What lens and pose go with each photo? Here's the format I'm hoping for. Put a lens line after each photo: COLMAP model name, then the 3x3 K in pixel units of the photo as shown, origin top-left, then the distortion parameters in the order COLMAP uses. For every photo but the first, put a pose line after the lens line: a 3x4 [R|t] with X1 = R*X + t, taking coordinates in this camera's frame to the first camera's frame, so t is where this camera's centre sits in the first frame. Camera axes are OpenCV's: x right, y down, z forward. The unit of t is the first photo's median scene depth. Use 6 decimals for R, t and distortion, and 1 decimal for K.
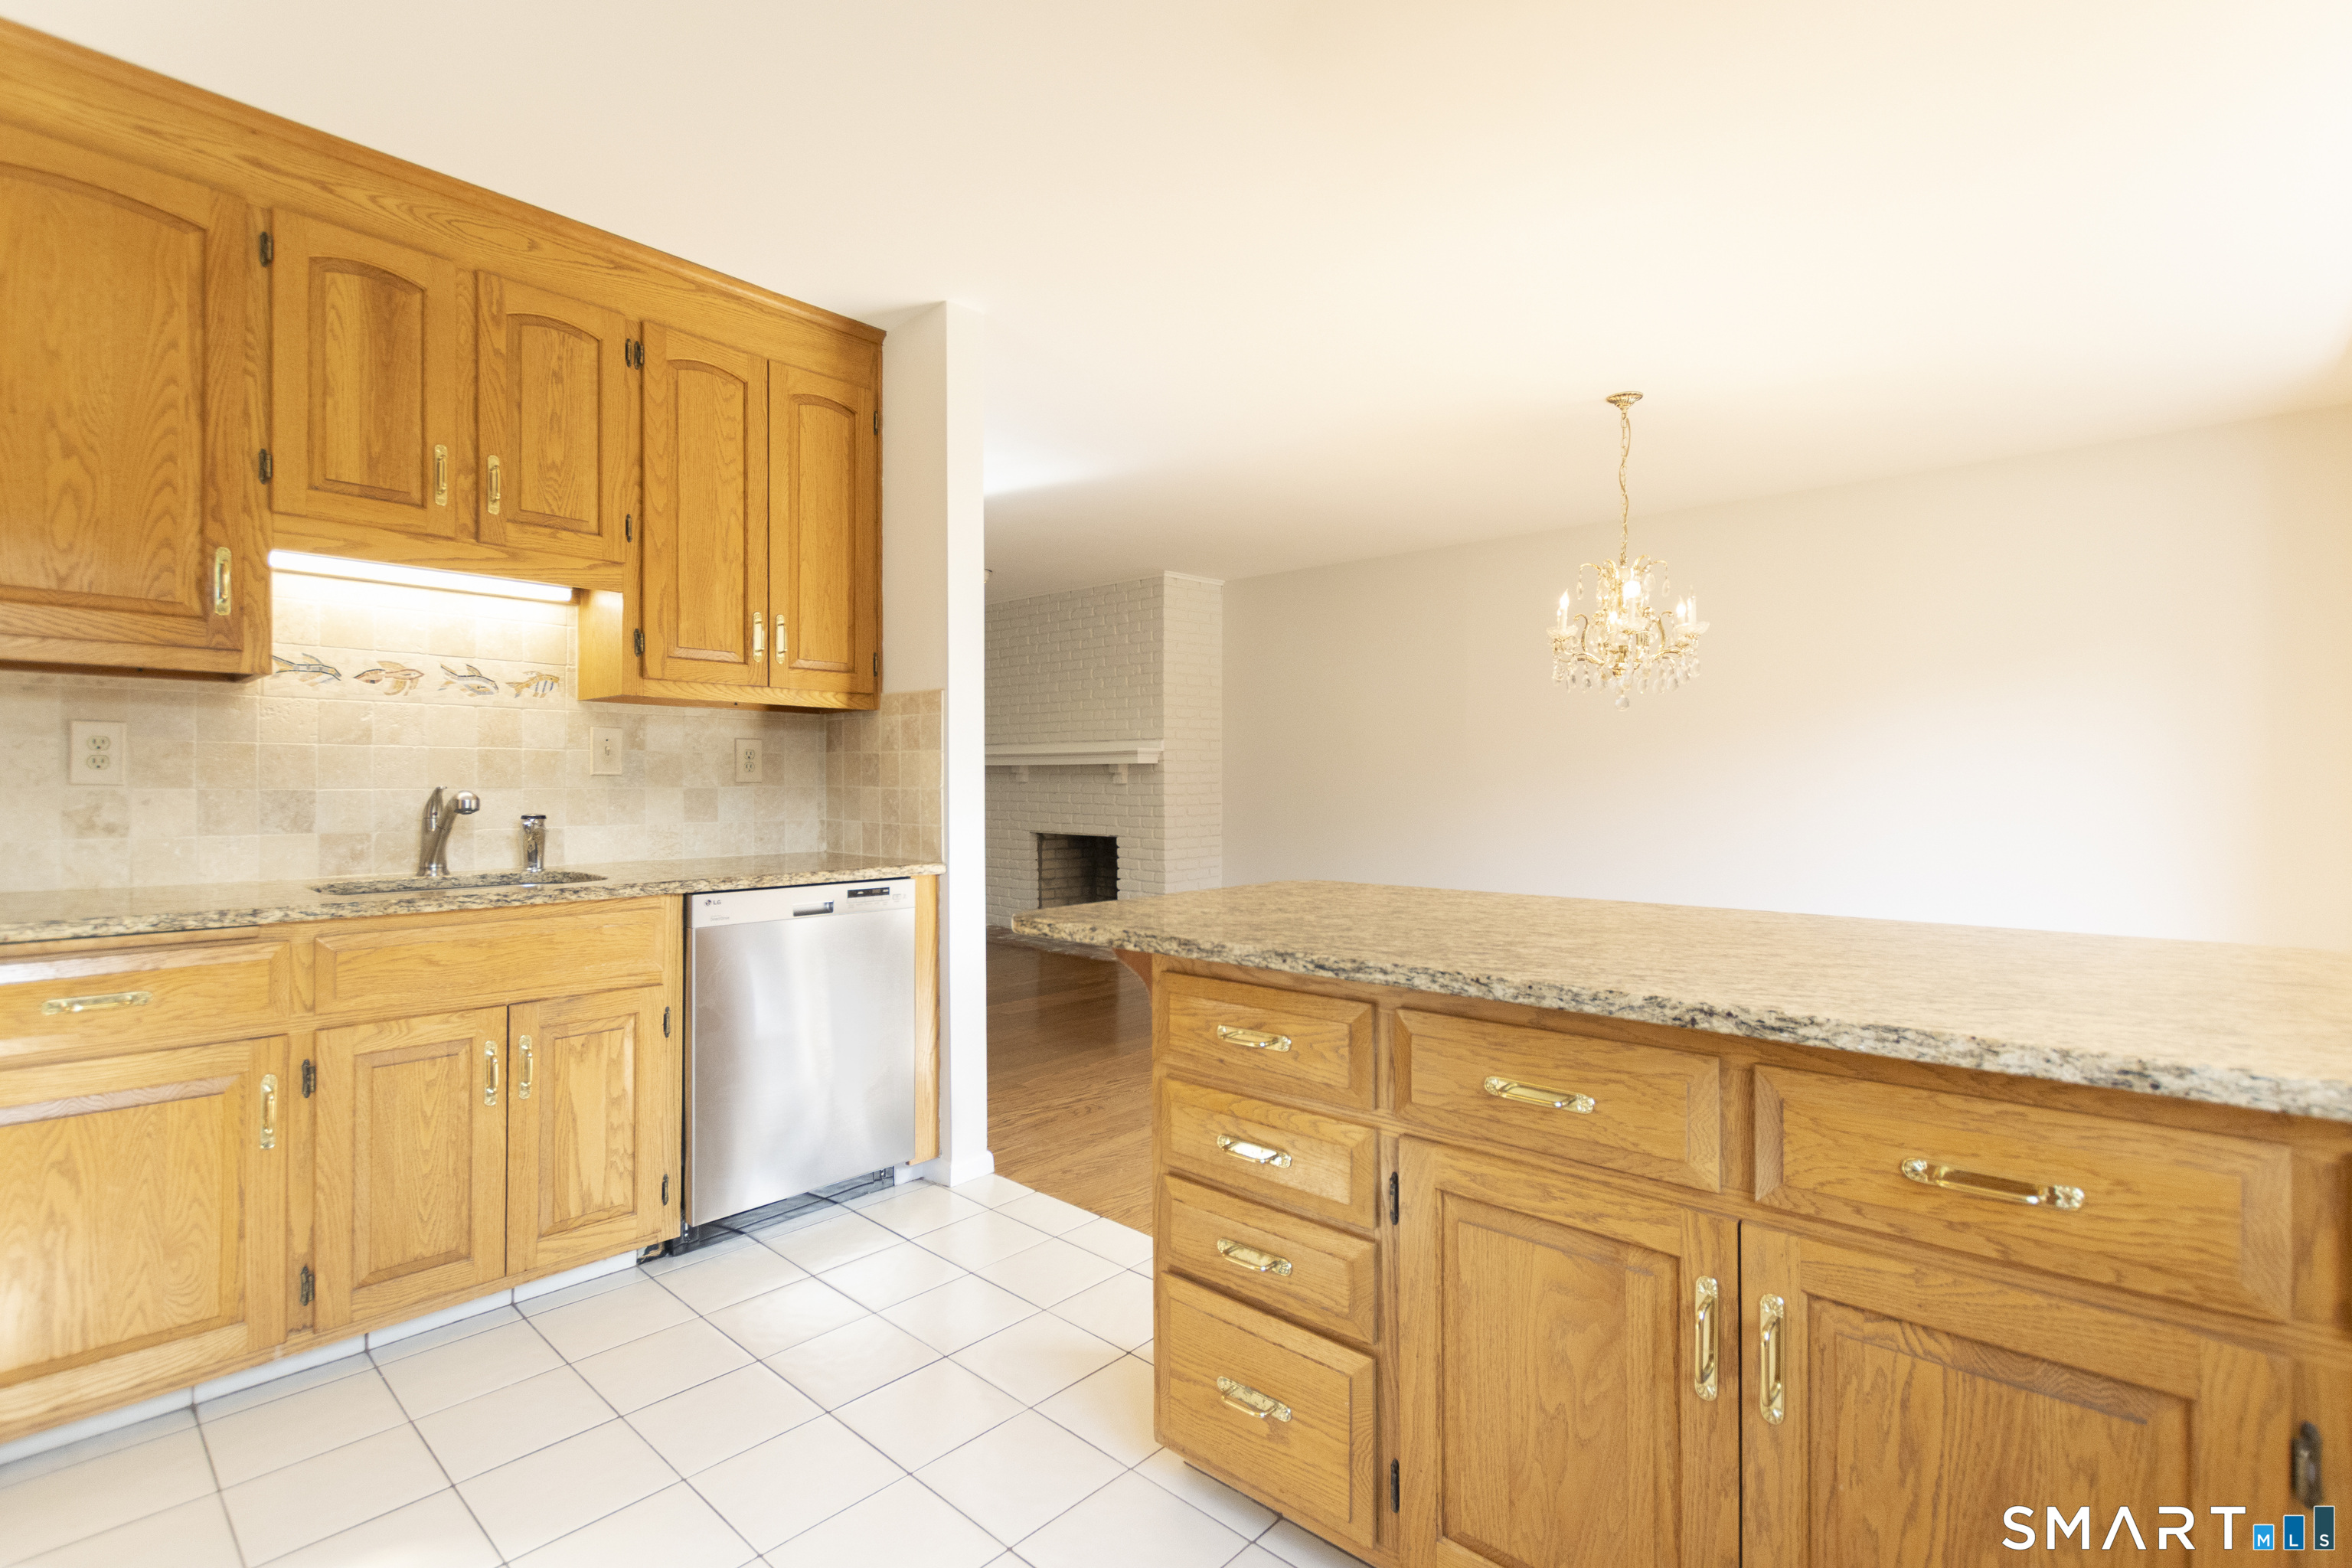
lens RADIAL K [[1059.0, 0, 1176.0], [0, 1059.0, 784.0], [0, 0, 1]] dist [0.000460, -0.005157]
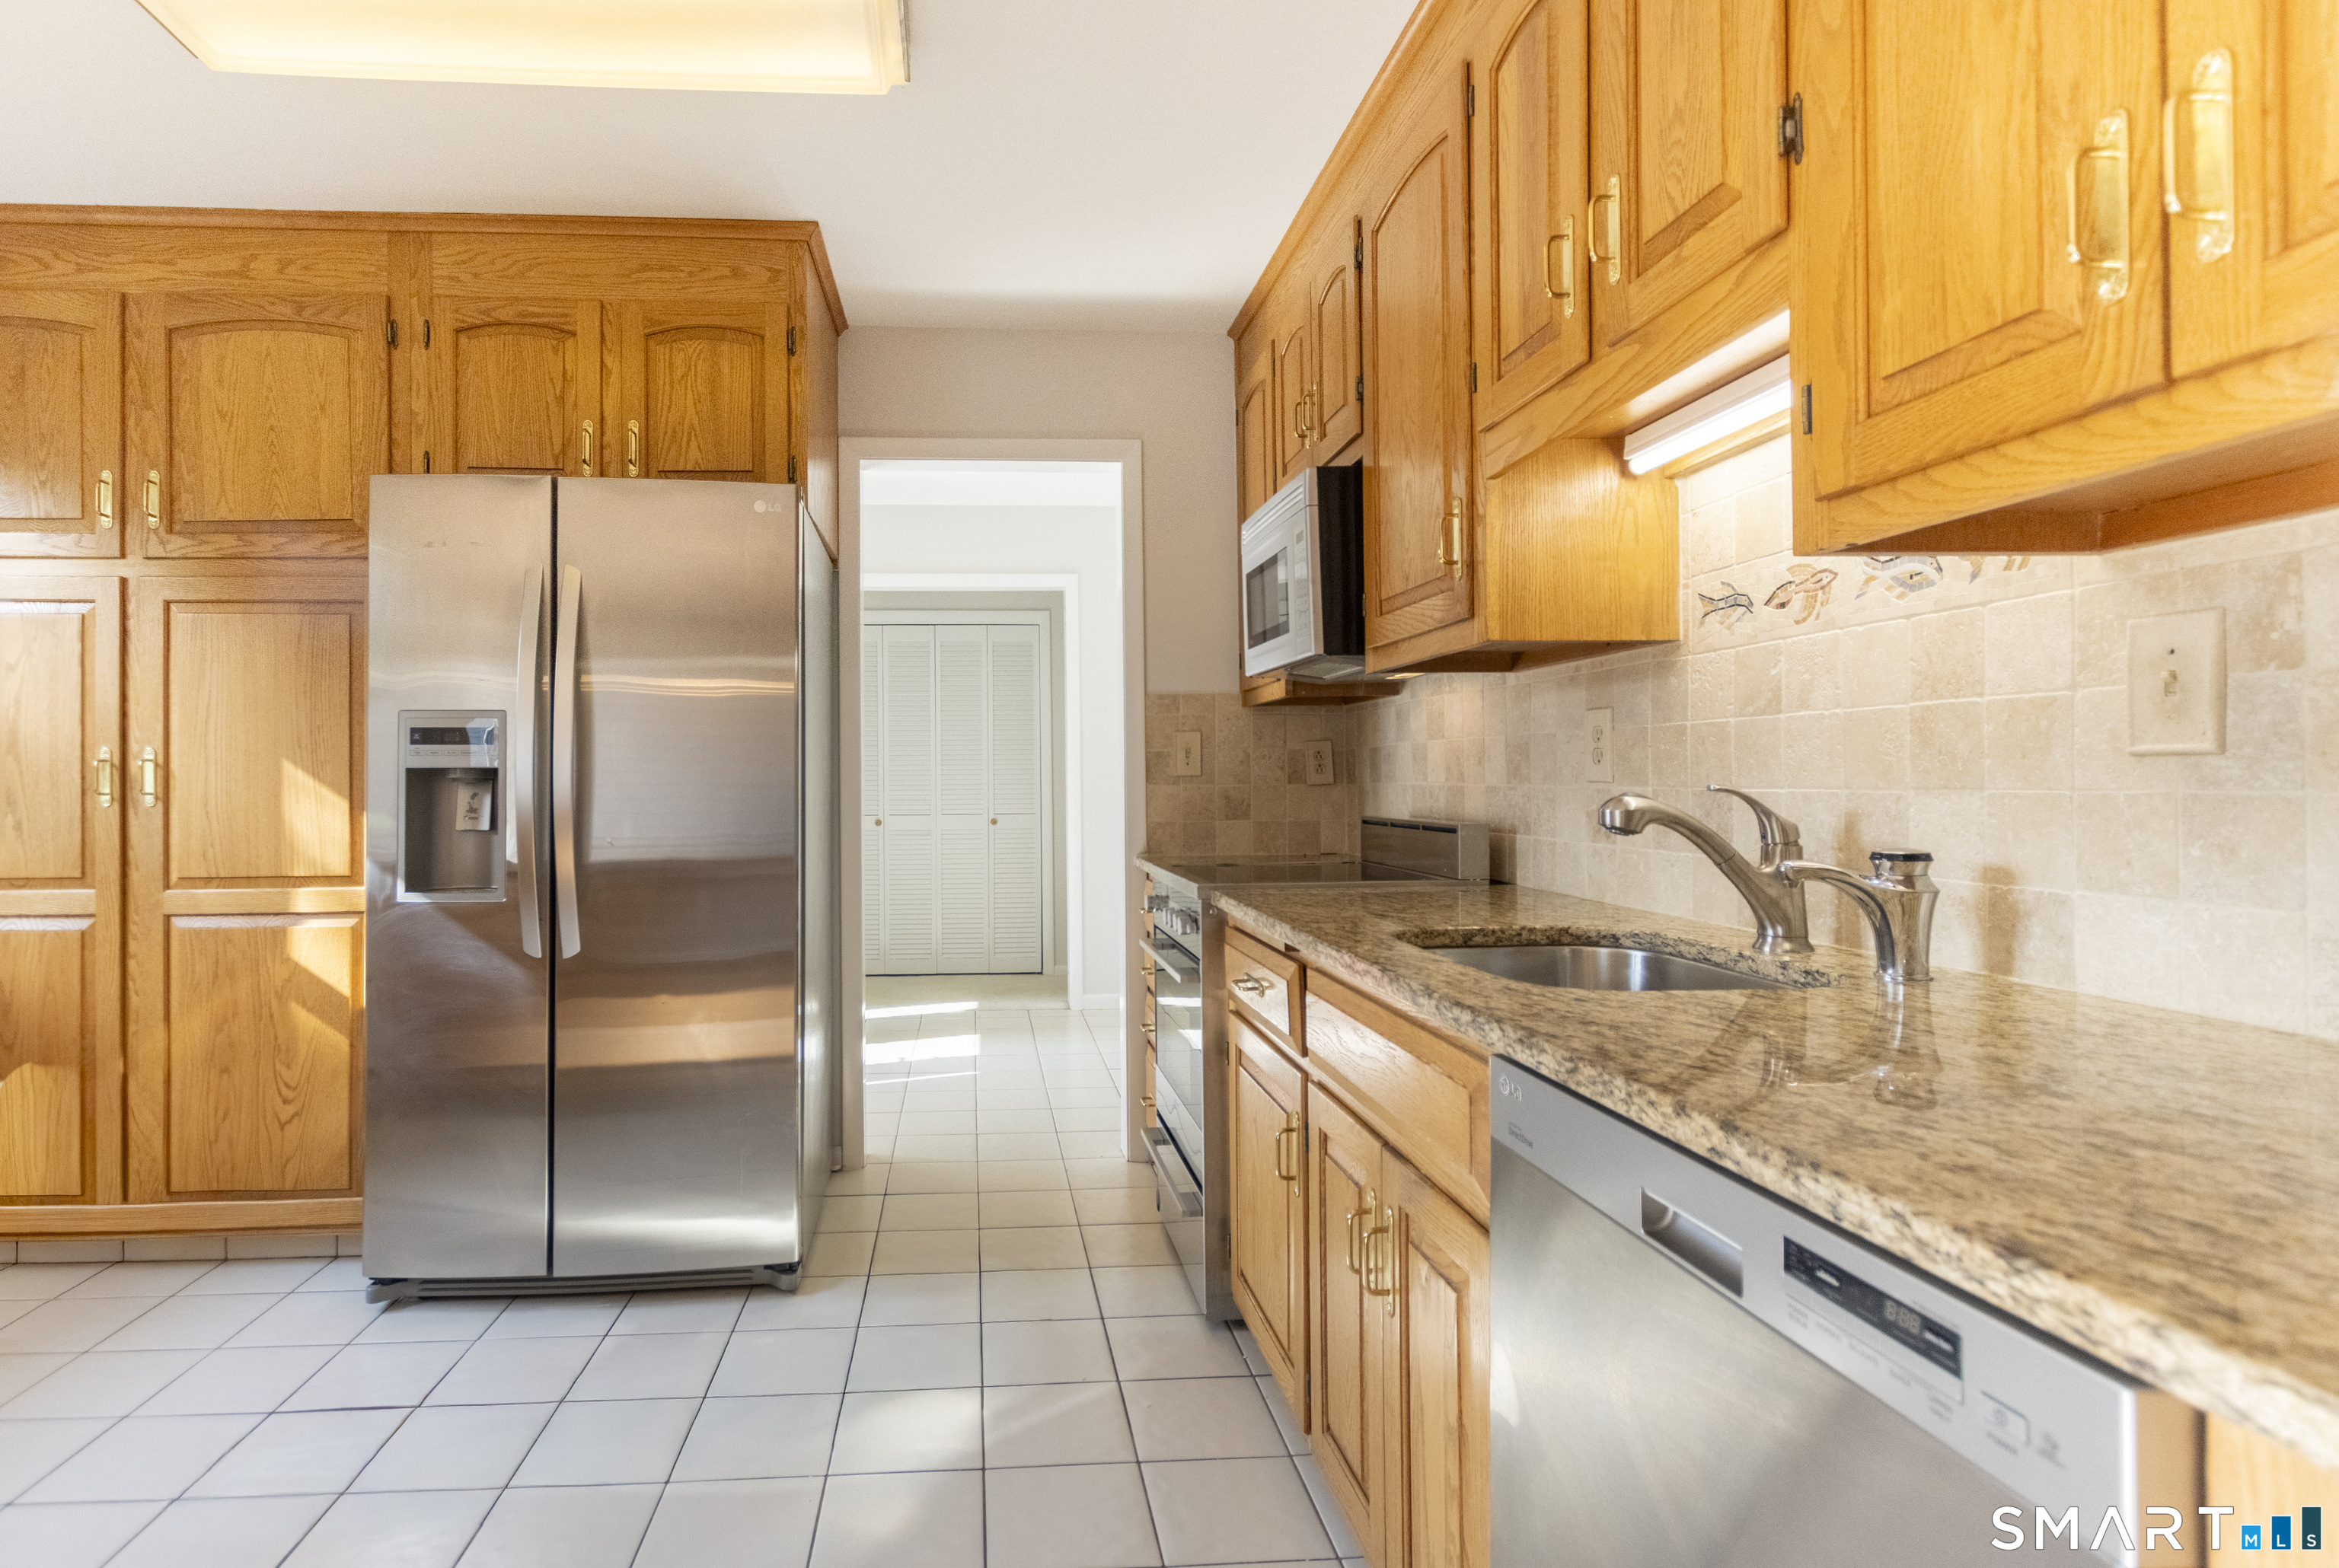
lens RADIAL K [[1167.0, 0, 1036.8], [0, 1167.0, 780.4], [0, 0, 1]] dist [0.004413, 0.000197]
pose [[-0.705382, 0.001597, -0.708825, -0.011597], [0.004378, 0.999988, -0.002103, -0.000741], [0.708814, -0.004587, -0.705381, 1.167479]]
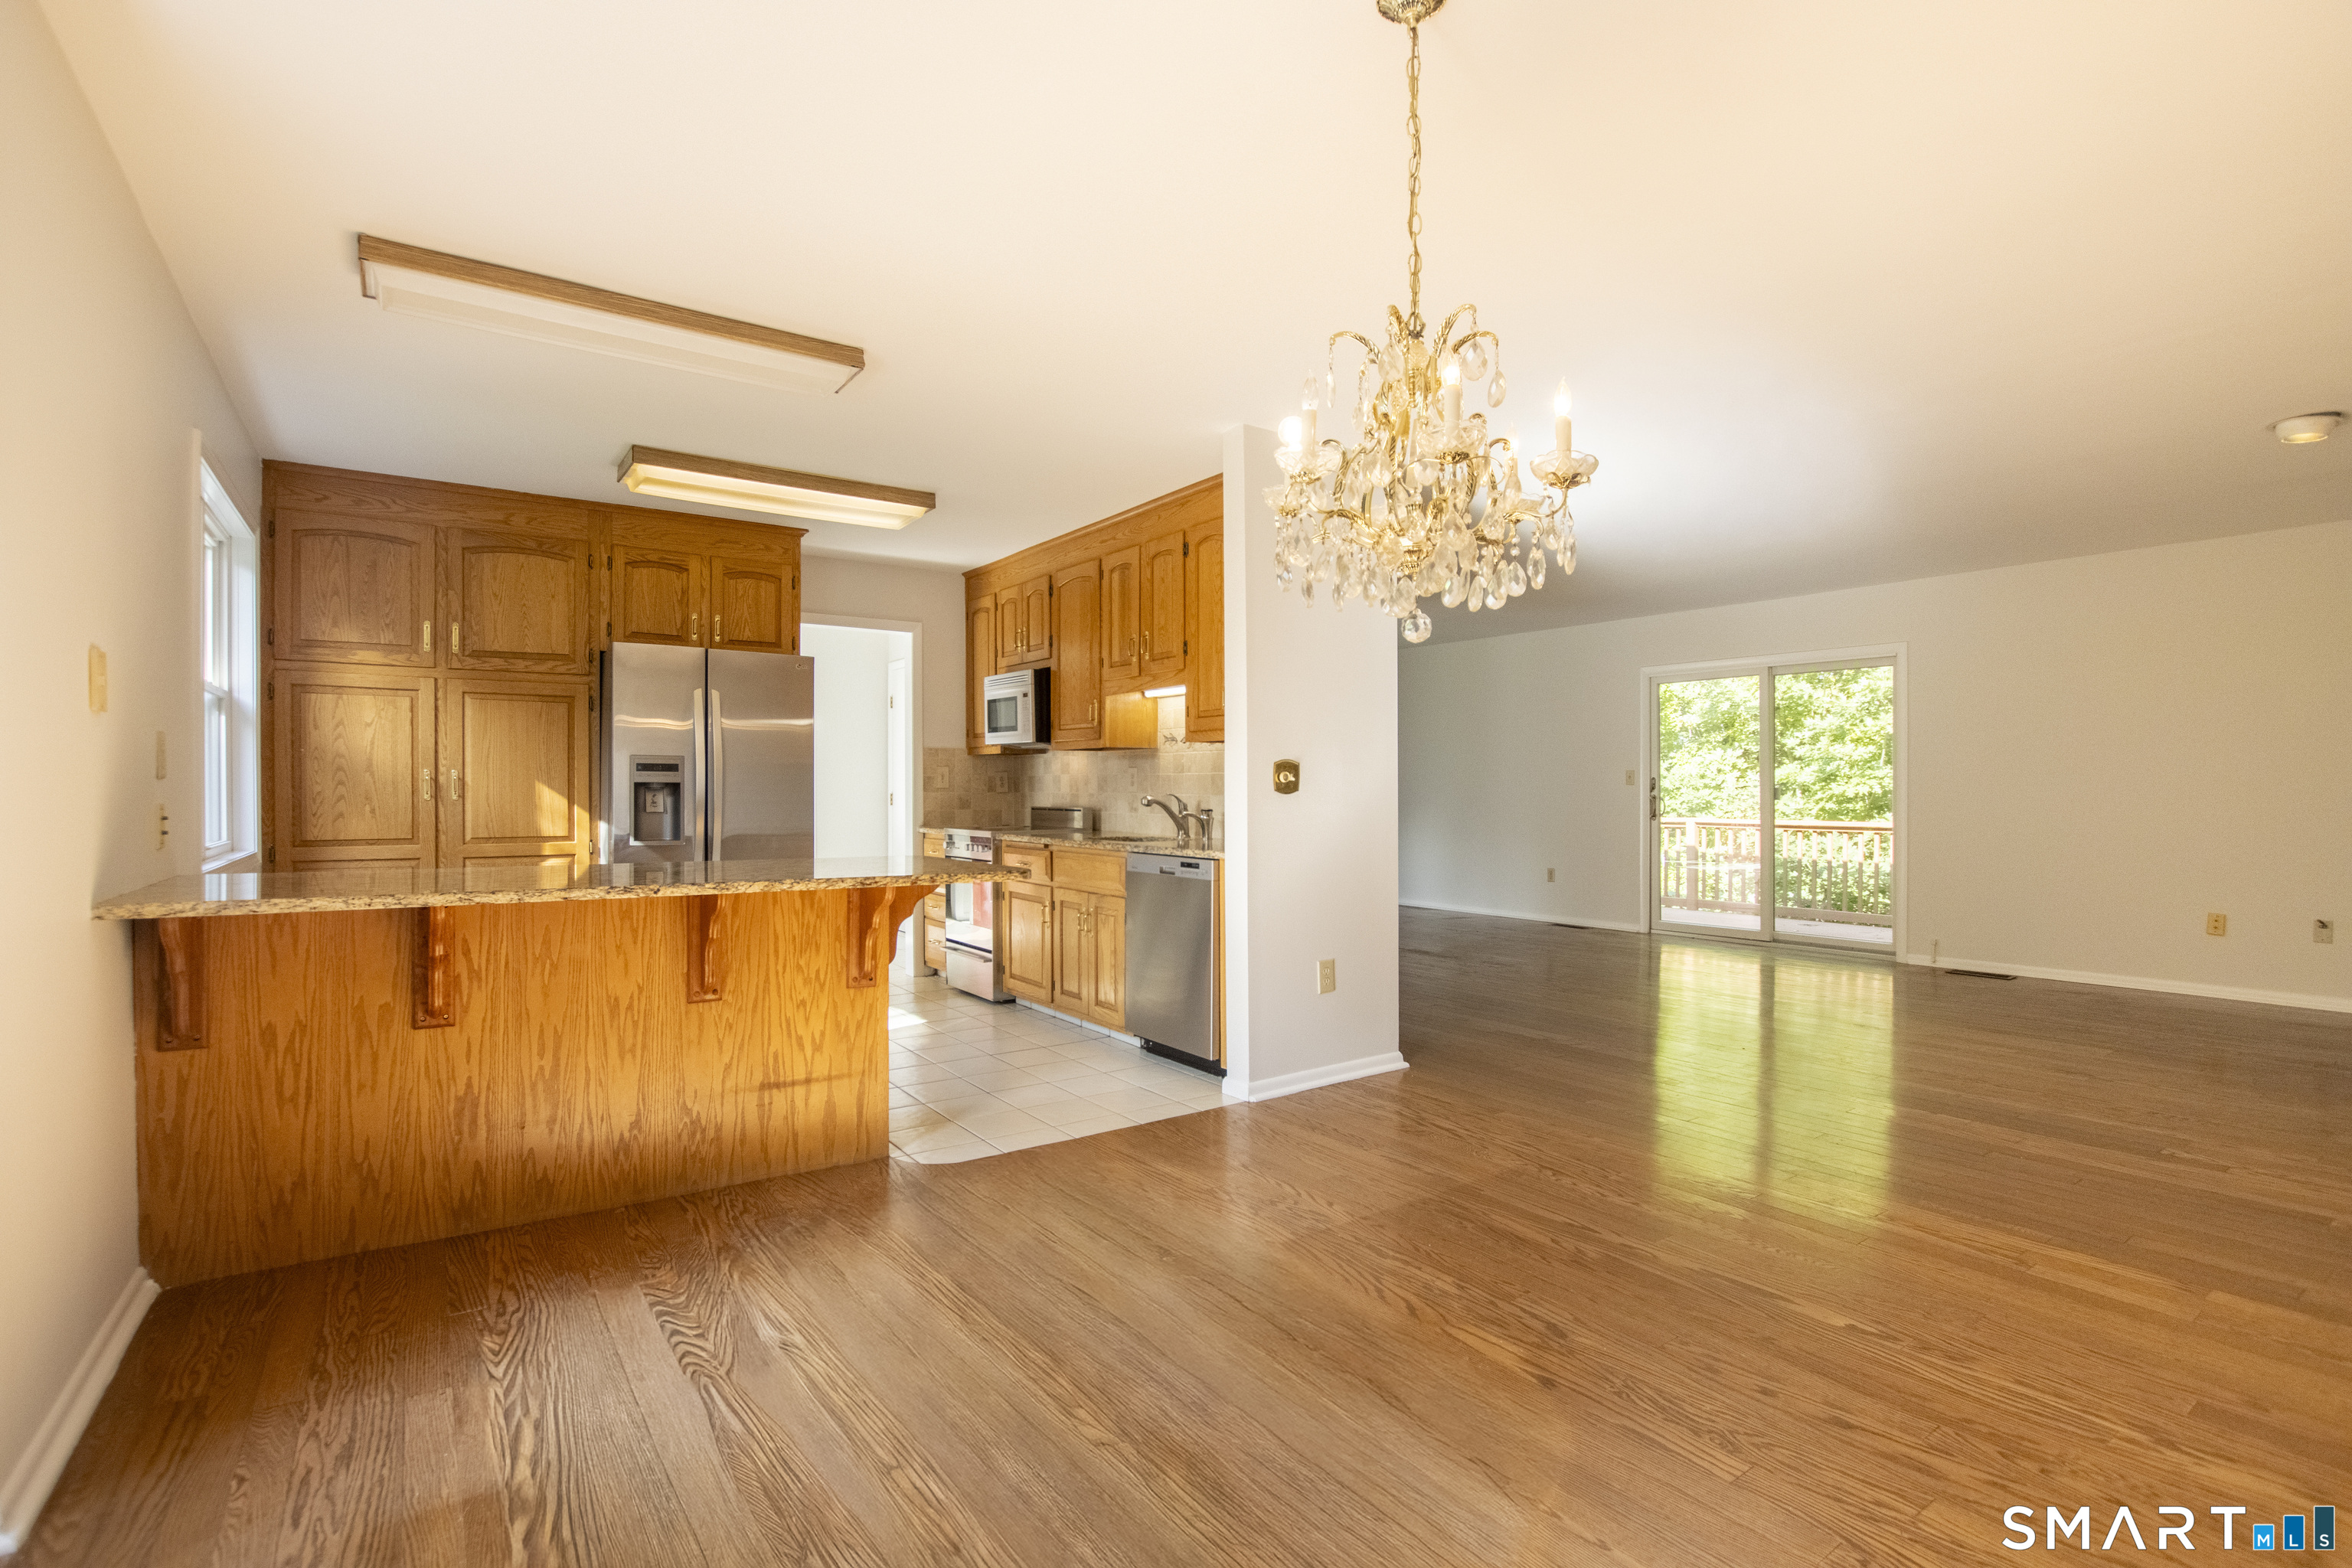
lens RADIAL K [[1097.8, 0, 1174.1], [0, 1097.8, 818.7], [0, 0, 1]] dist [0.000849, -0.000057]
pose [[-0.232198, 0.023887, -0.972375, 1.350446], [-0.002443, 0.999681, 0.025141, -0.002181], [0.972665, 0.008213, -0.232066, 1.487461]]
